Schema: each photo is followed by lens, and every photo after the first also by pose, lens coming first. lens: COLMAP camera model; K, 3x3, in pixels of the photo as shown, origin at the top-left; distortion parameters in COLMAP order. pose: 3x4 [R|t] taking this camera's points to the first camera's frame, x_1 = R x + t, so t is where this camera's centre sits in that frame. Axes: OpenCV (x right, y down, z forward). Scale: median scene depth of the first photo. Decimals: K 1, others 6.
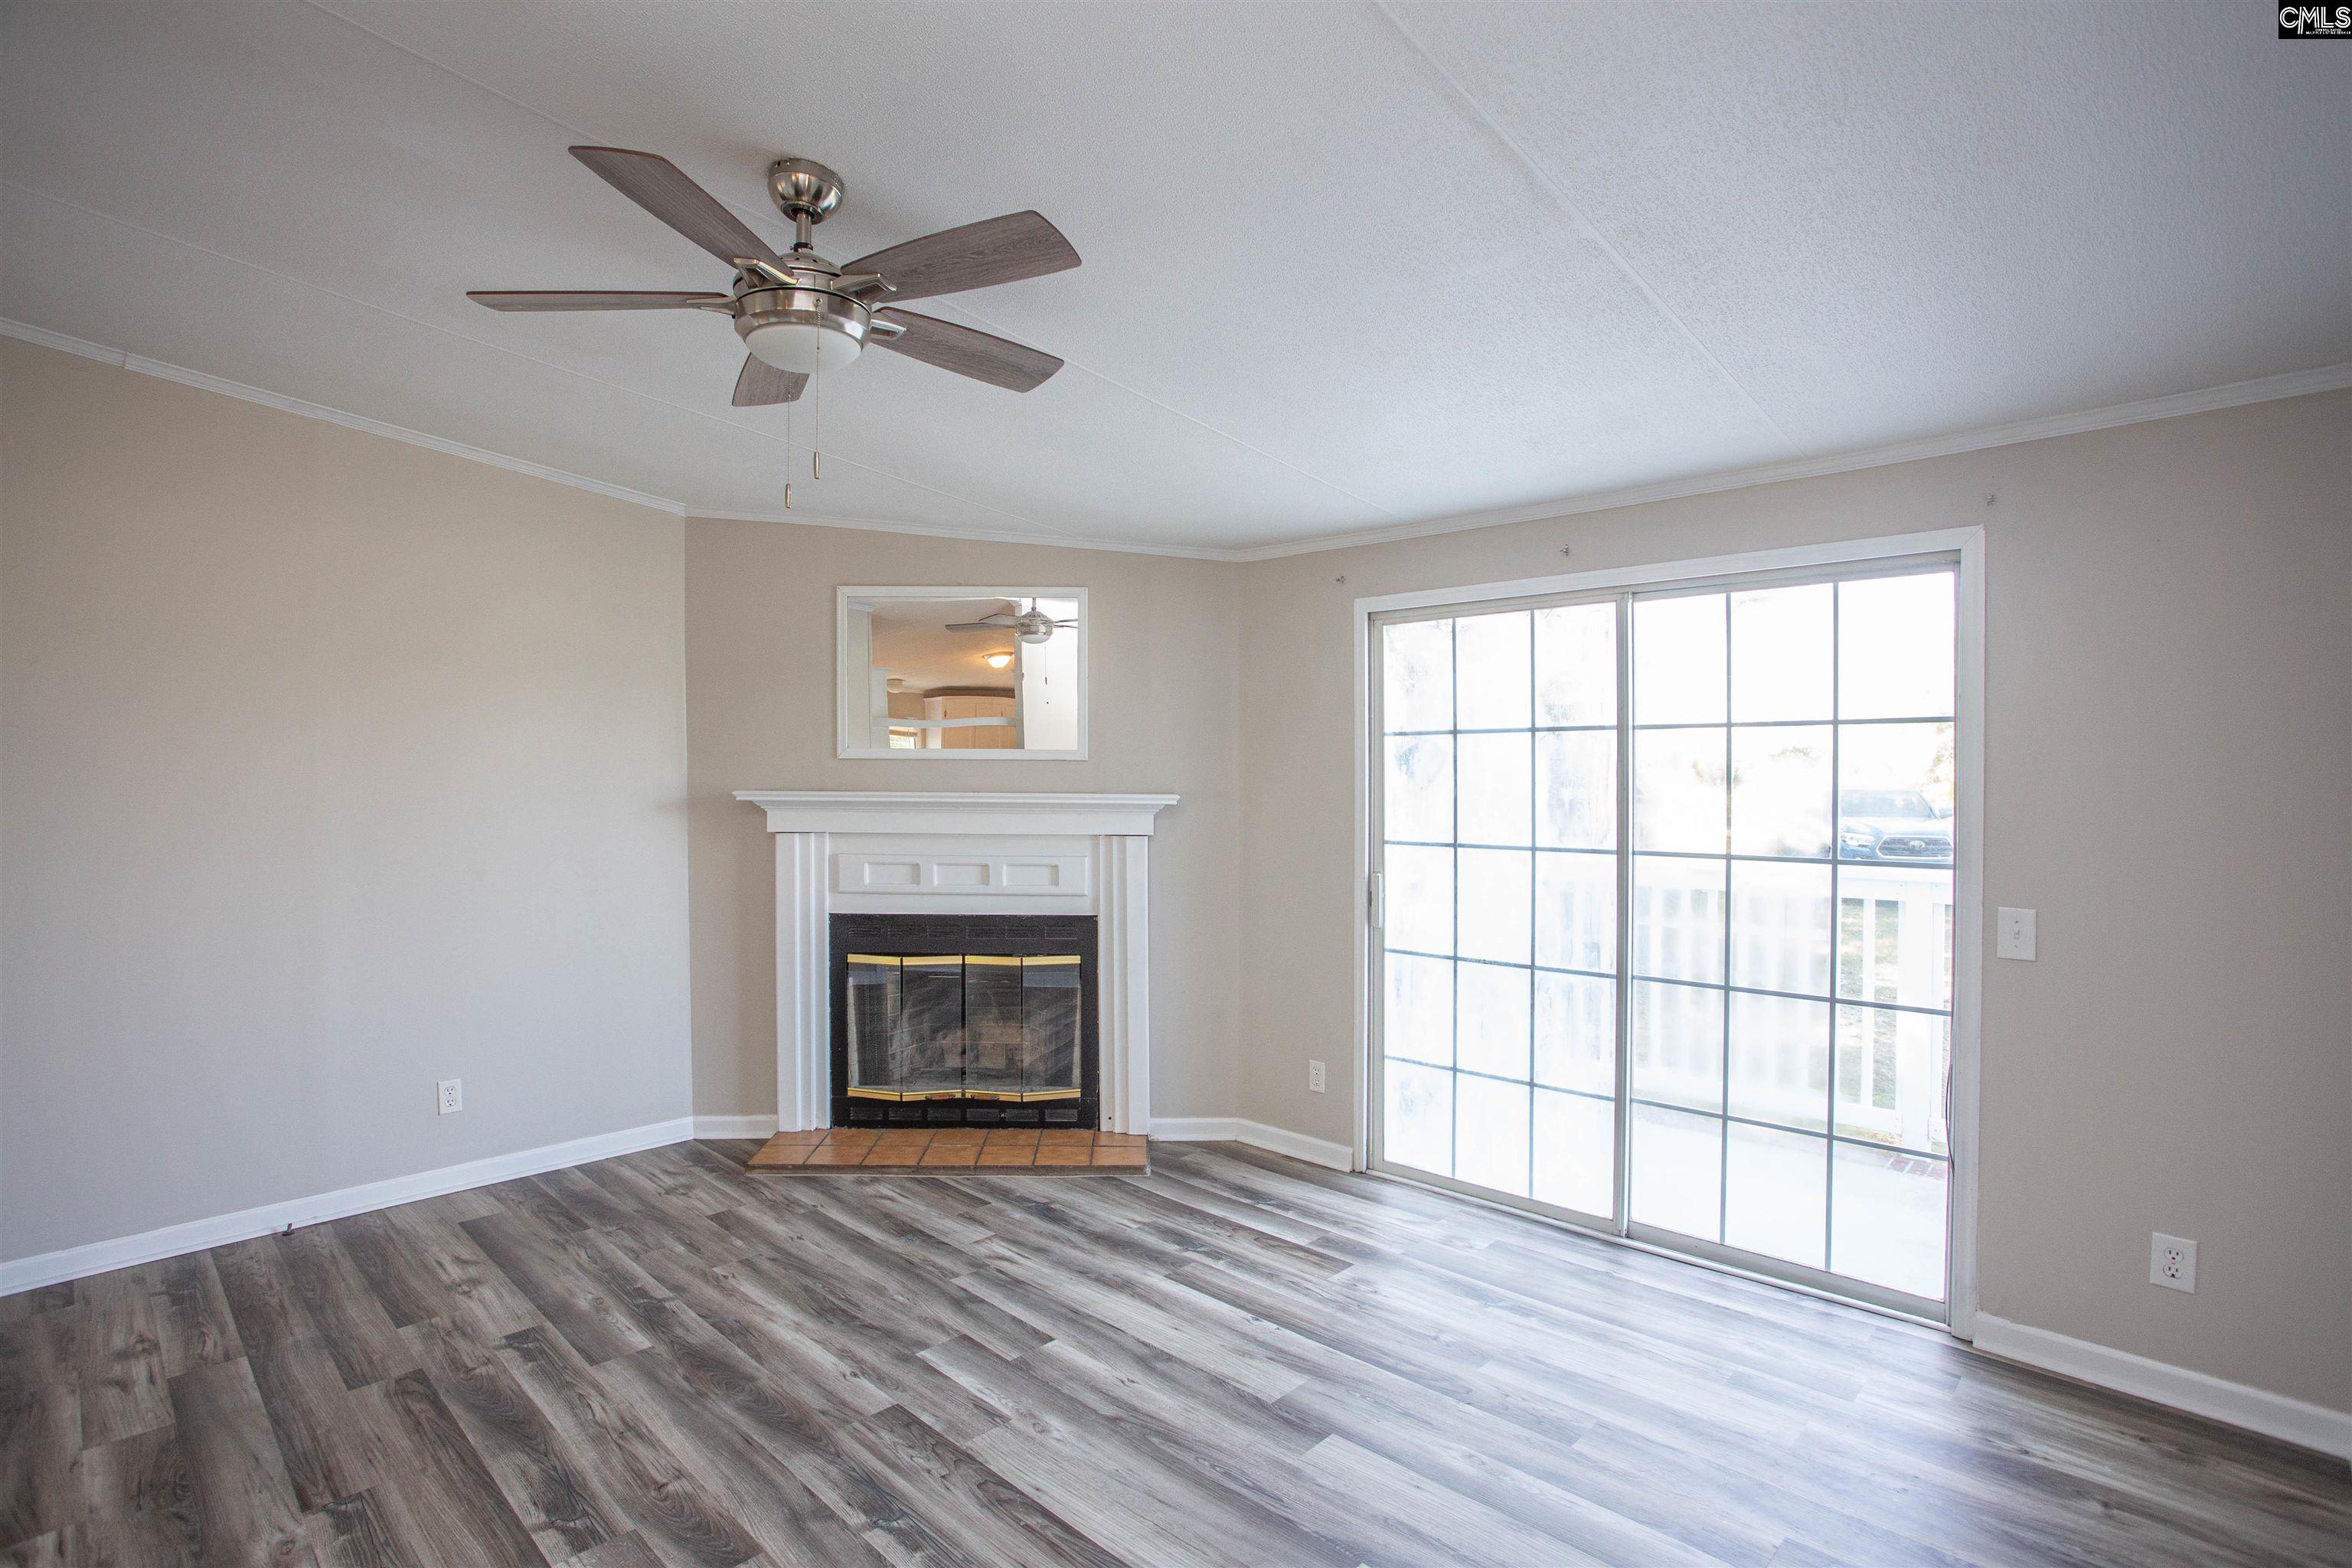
lens RADIAL K [[1142.8, 0, 1169.4], [0, 1142.8, 781.6], [0, 0, 1]] dist [-0.070756, 0.024748]
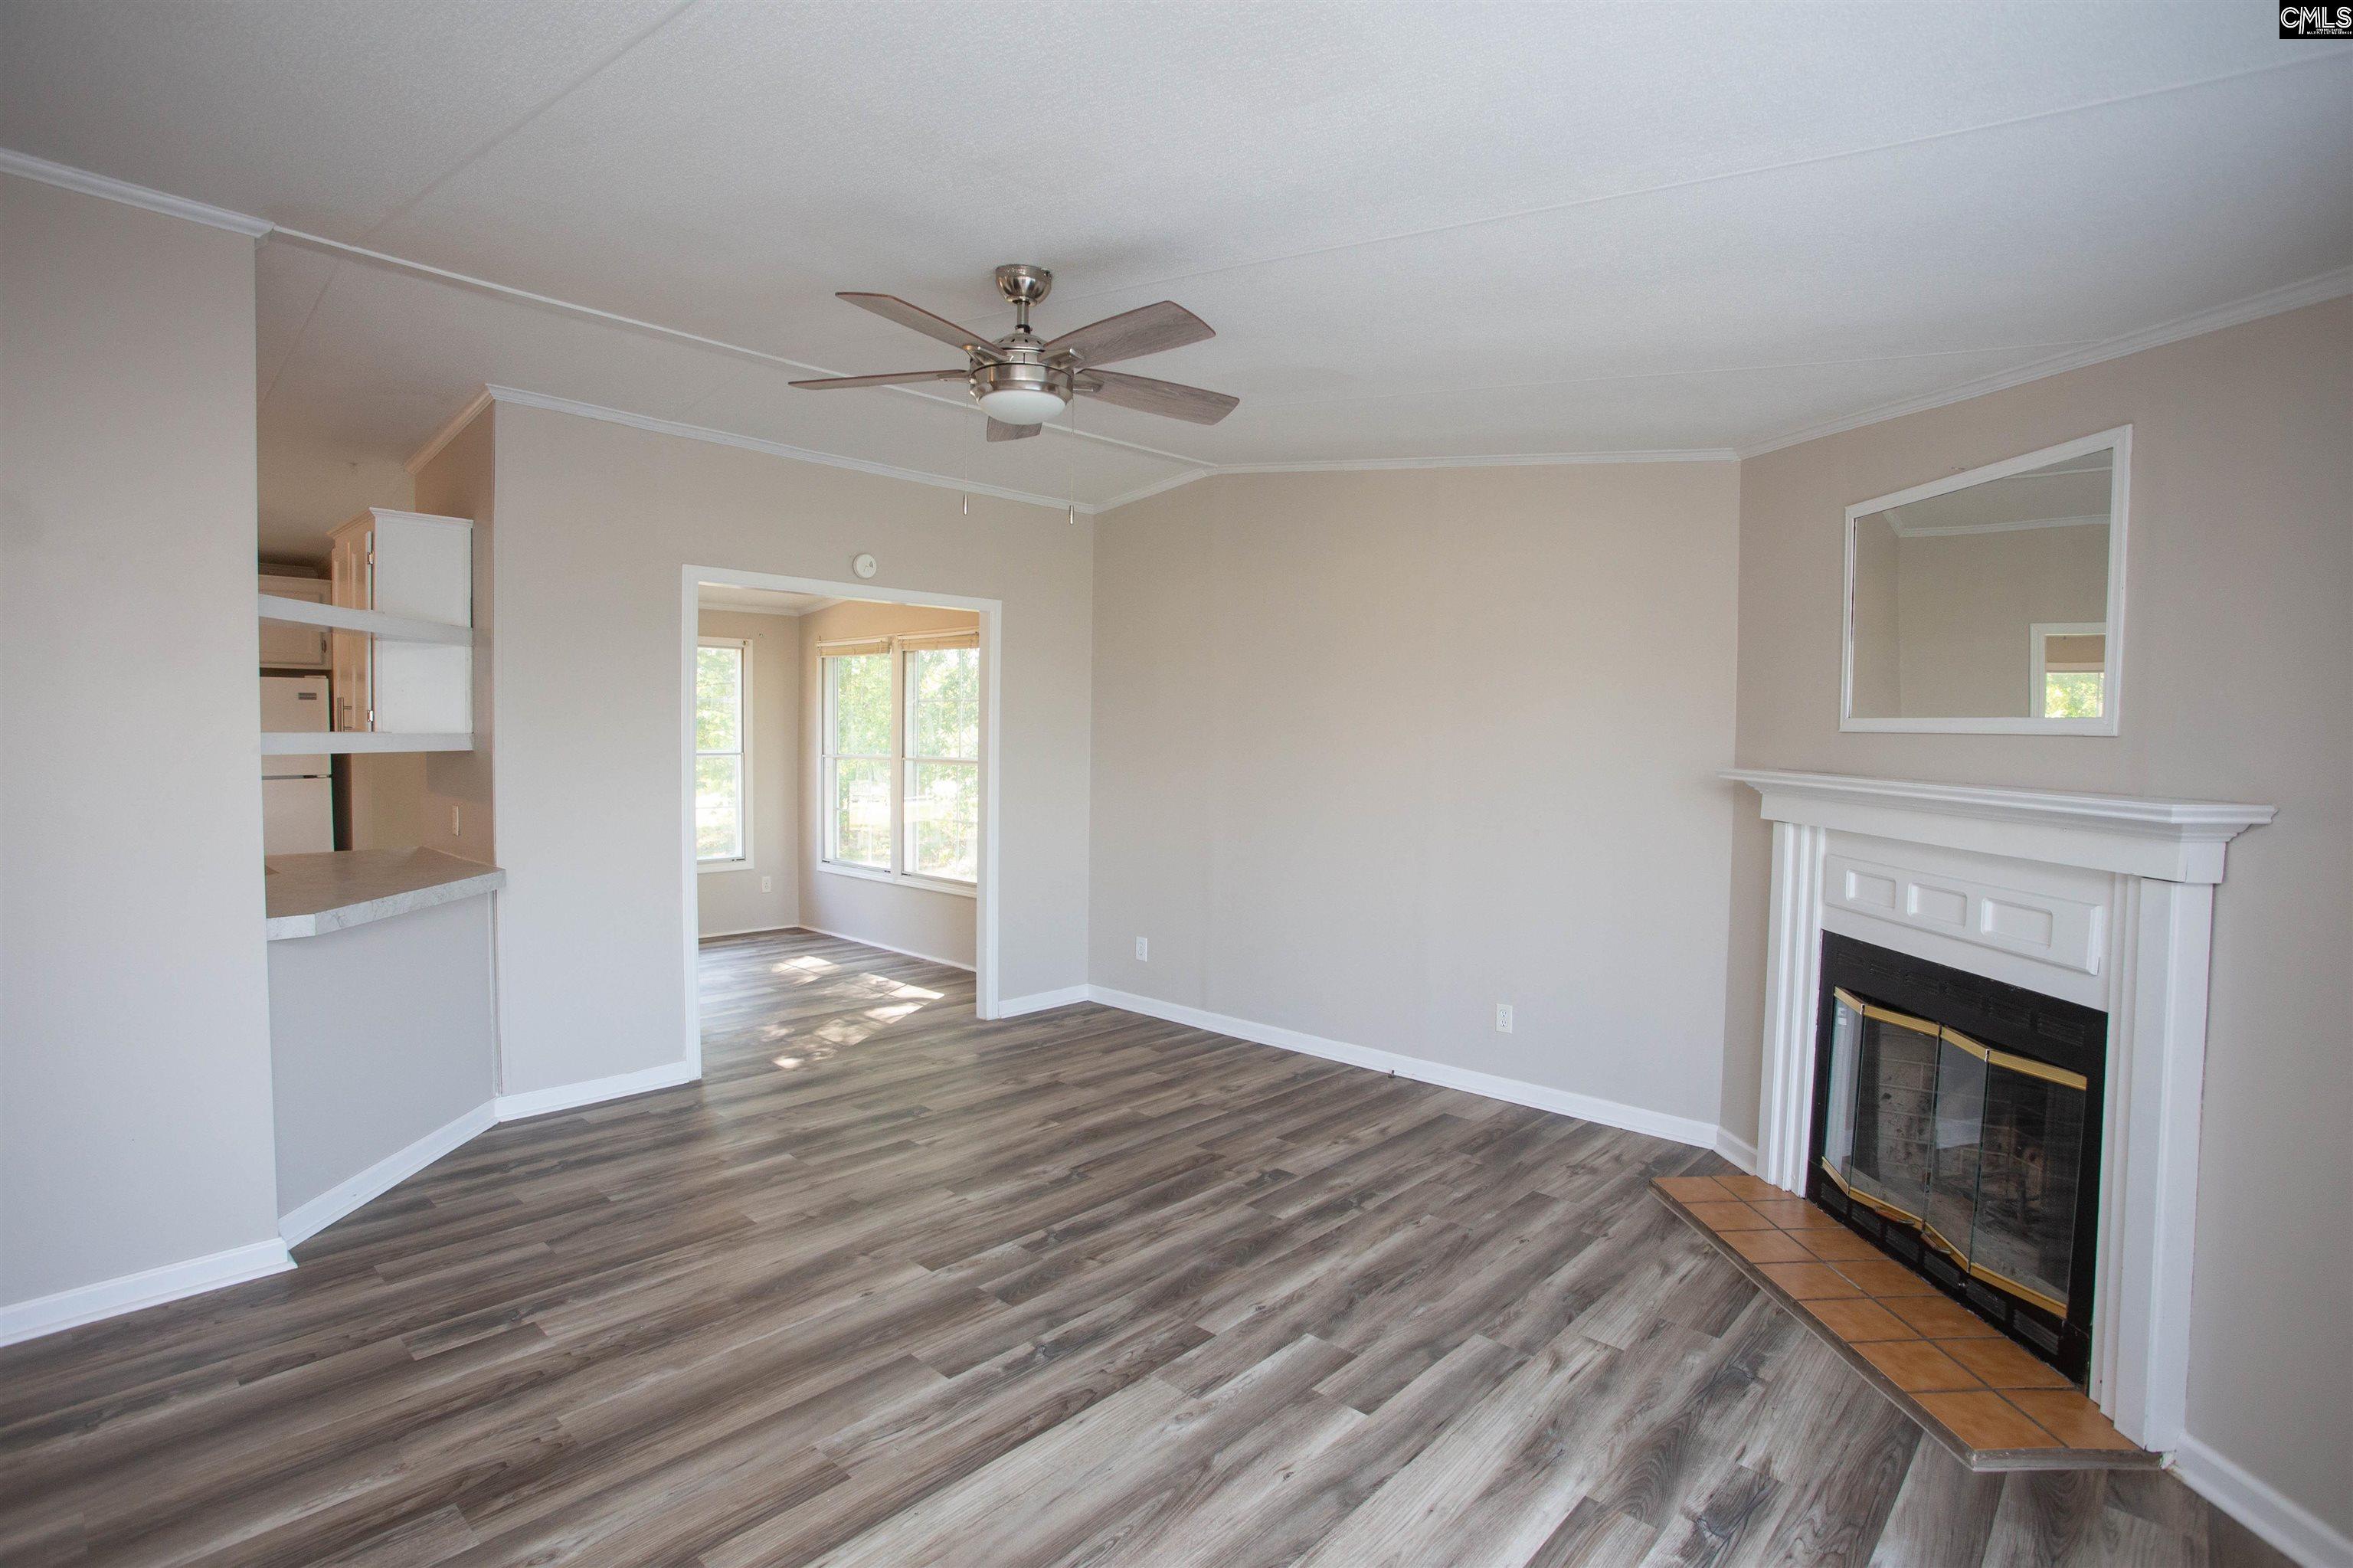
lens RADIAL K [[1155.6, 0, 1173.6], [0, 1155.6, 775.5], [0, 0, 1]] dist [-0.056696, 0.016280]
pose [[0.017803, 0.037997, -0.999119, 0.601863], [-0.025024, 0.998982, 0.037546, -0.011004], [0.999528, 0.024333, 0.018736, 0.679505]]
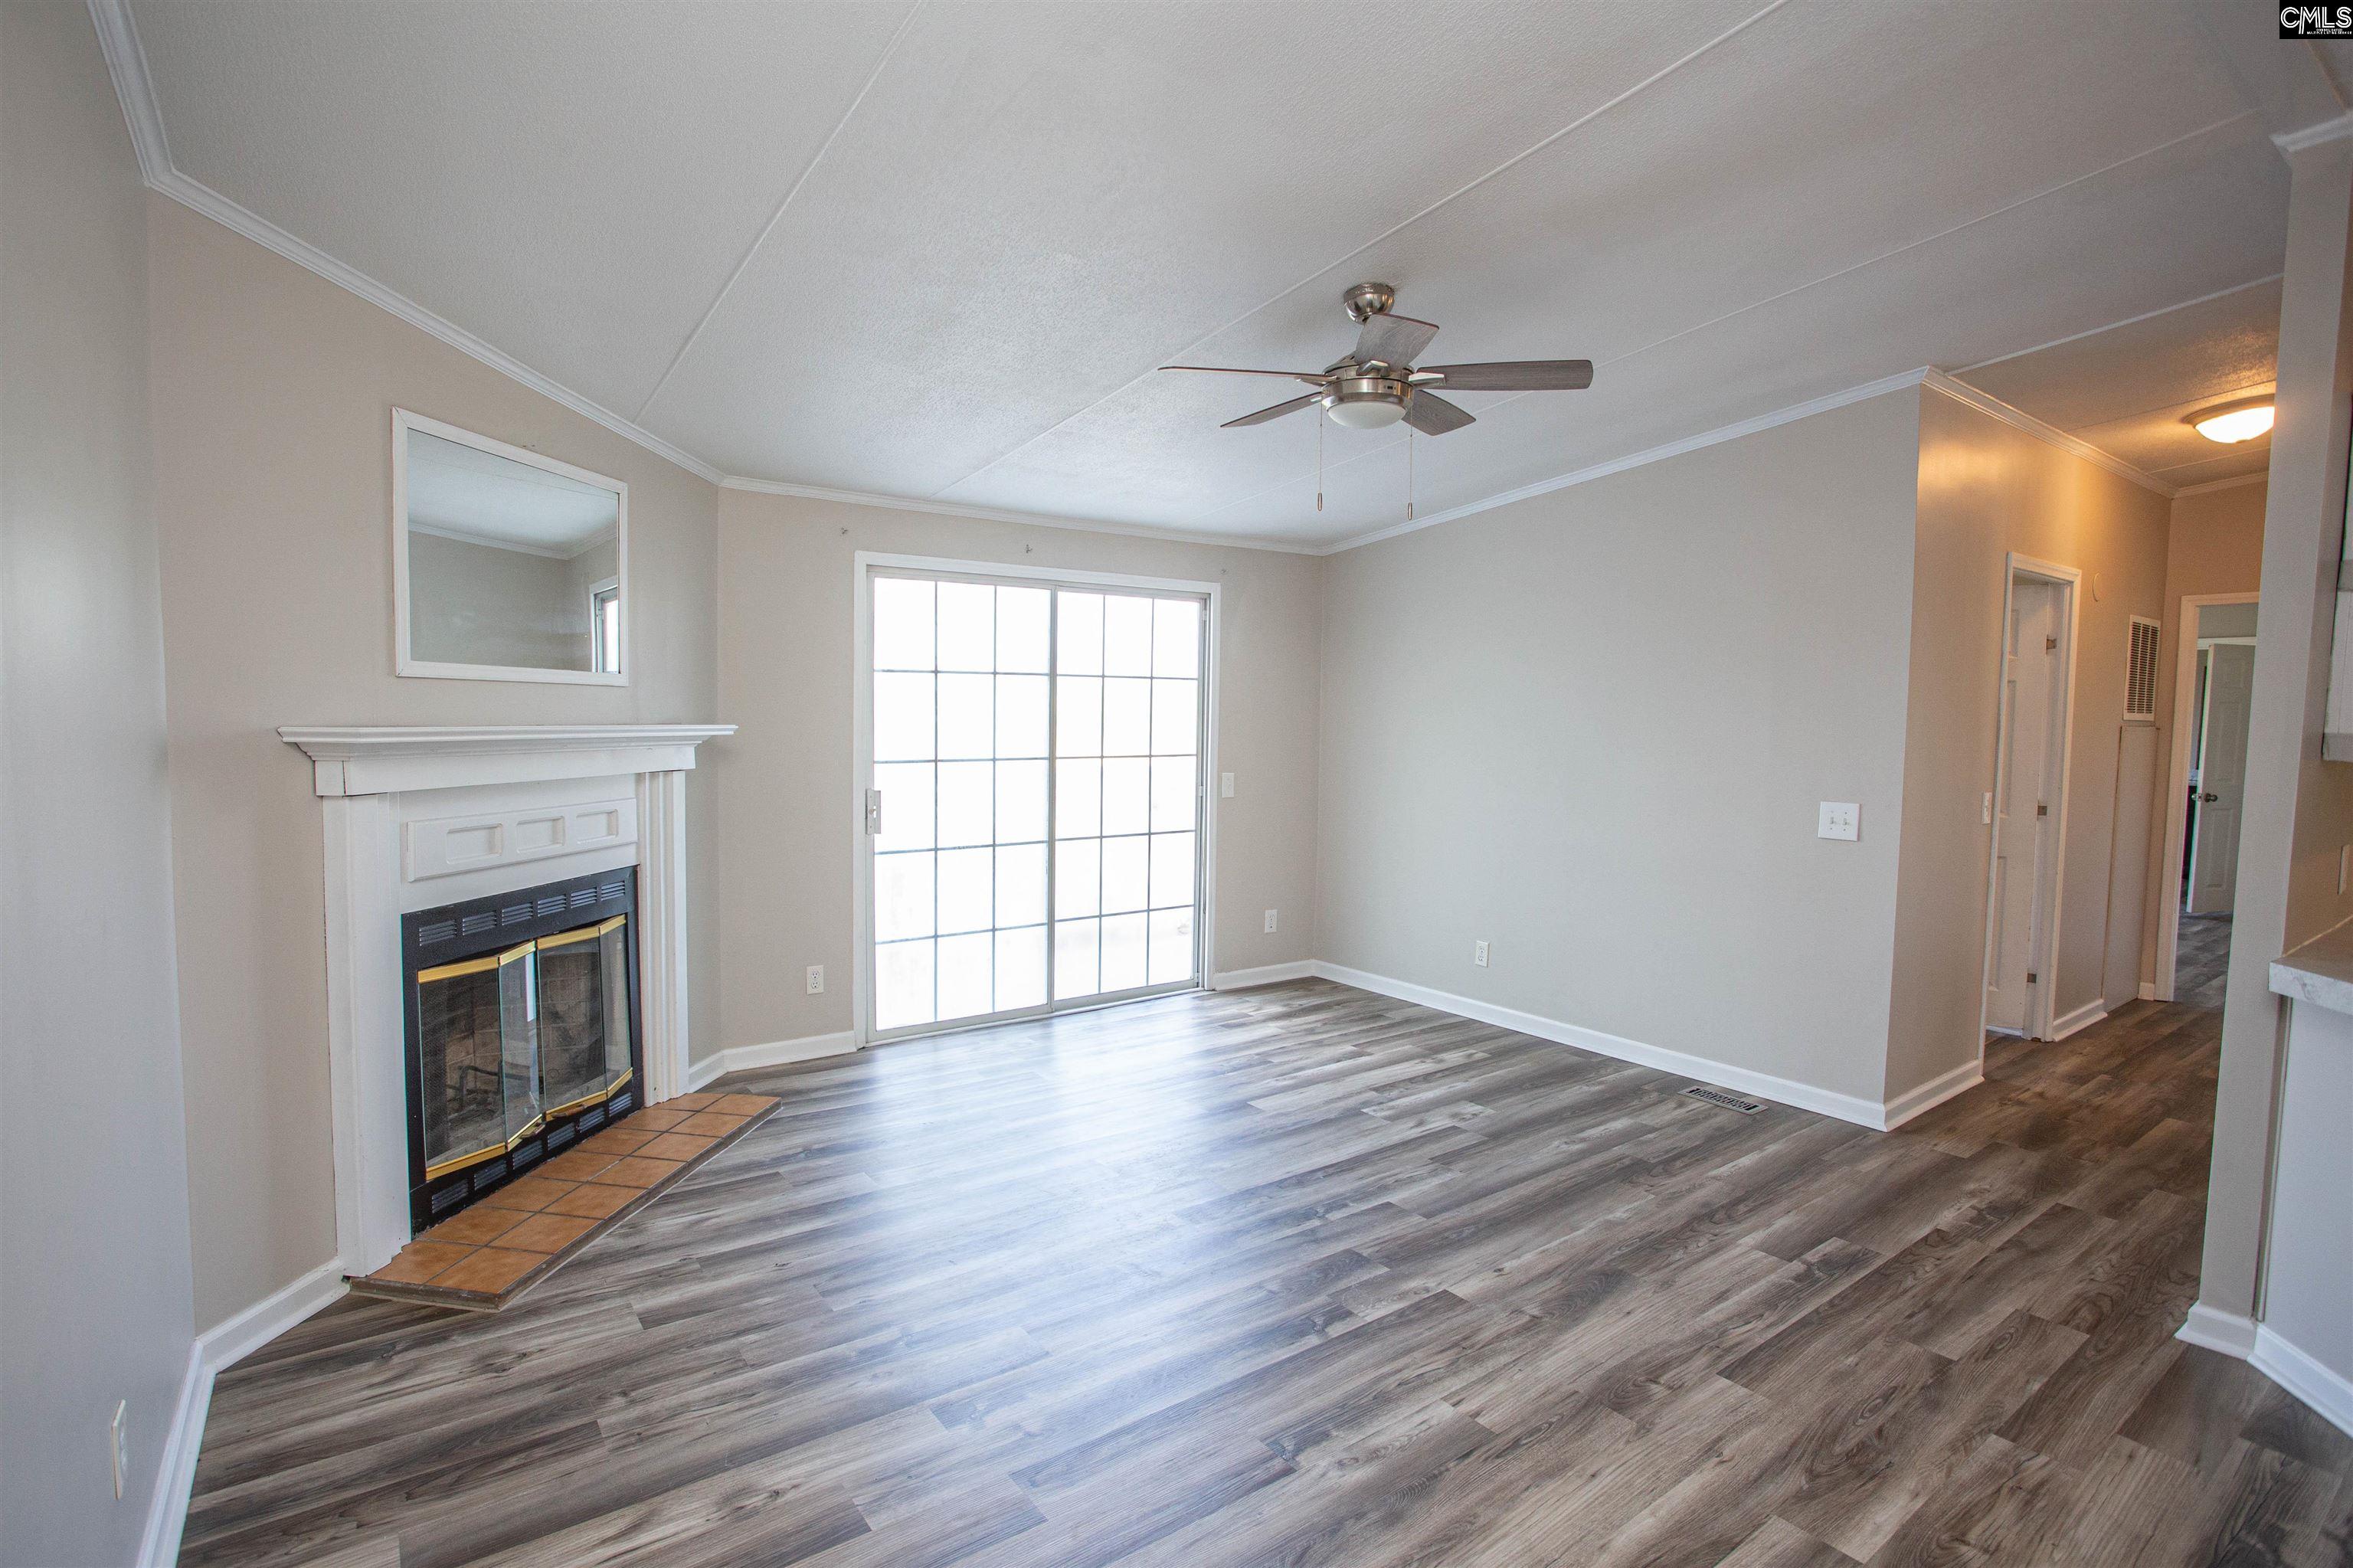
lens RADIAL K [[1155.6, 0, 1173.6], [0, 1155.6, 775.5], [0, 0, 1]] dist [-0.056696, 0.016280]
pose [[0.172045, -0.056392, 0.983474, -1.085097], [-0.004814, 0.998300, 0.058085, -0.004610], [-0.985077, -0.014728, 0.171481, 0.575790]]
